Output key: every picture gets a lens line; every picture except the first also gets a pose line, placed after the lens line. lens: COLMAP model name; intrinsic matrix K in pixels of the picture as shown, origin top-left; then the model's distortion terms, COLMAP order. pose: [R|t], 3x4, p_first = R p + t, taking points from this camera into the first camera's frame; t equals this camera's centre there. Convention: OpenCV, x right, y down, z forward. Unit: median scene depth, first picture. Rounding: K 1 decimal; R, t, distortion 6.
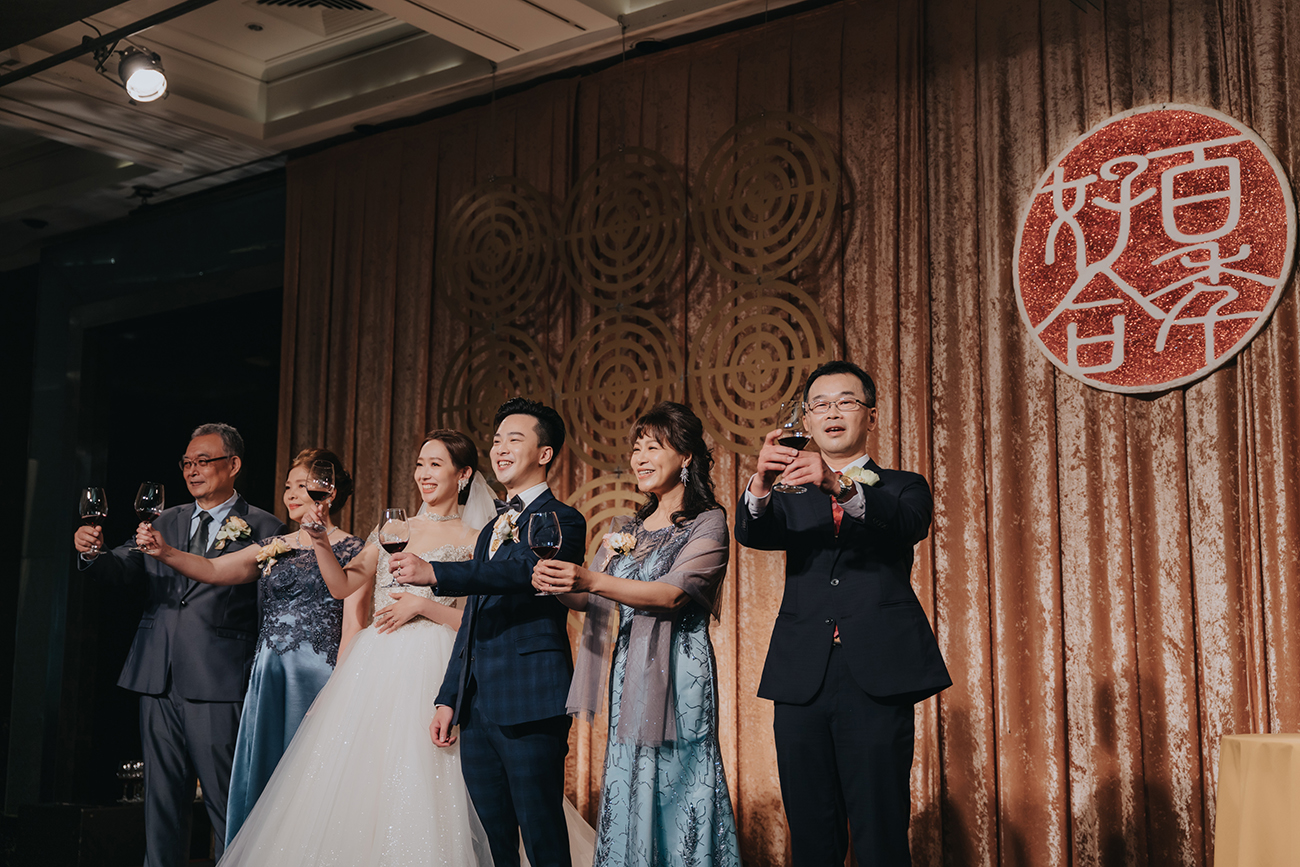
lens RADIAL K [[1665.6, 0, 650.0], [0, 1665.6, 433.5], [0, 0, 1]] dist [0.005248, 0.039383]
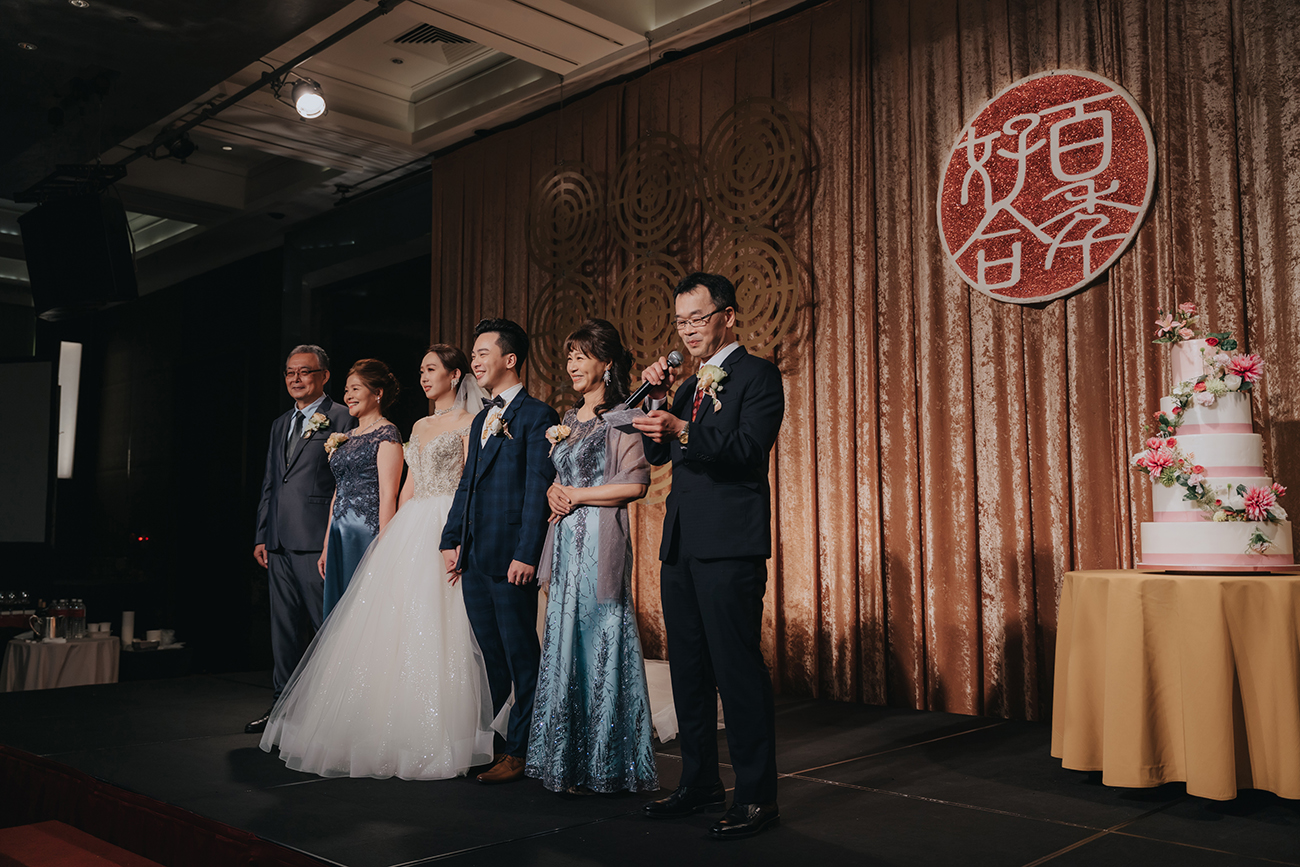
lens RADIAL K [[1156.0, 0, 650.0], [0, 1156.0, 433.5], [0, 0, 1]] dist [-0.002368, -0.002623]
pose [[0.992731, -0.019339, -0.118791, 0.101814], [0.026803, 0.997743, 0.061559, 0.012019], [0.117333, -0.064296, 0.991009, 0.084871]]
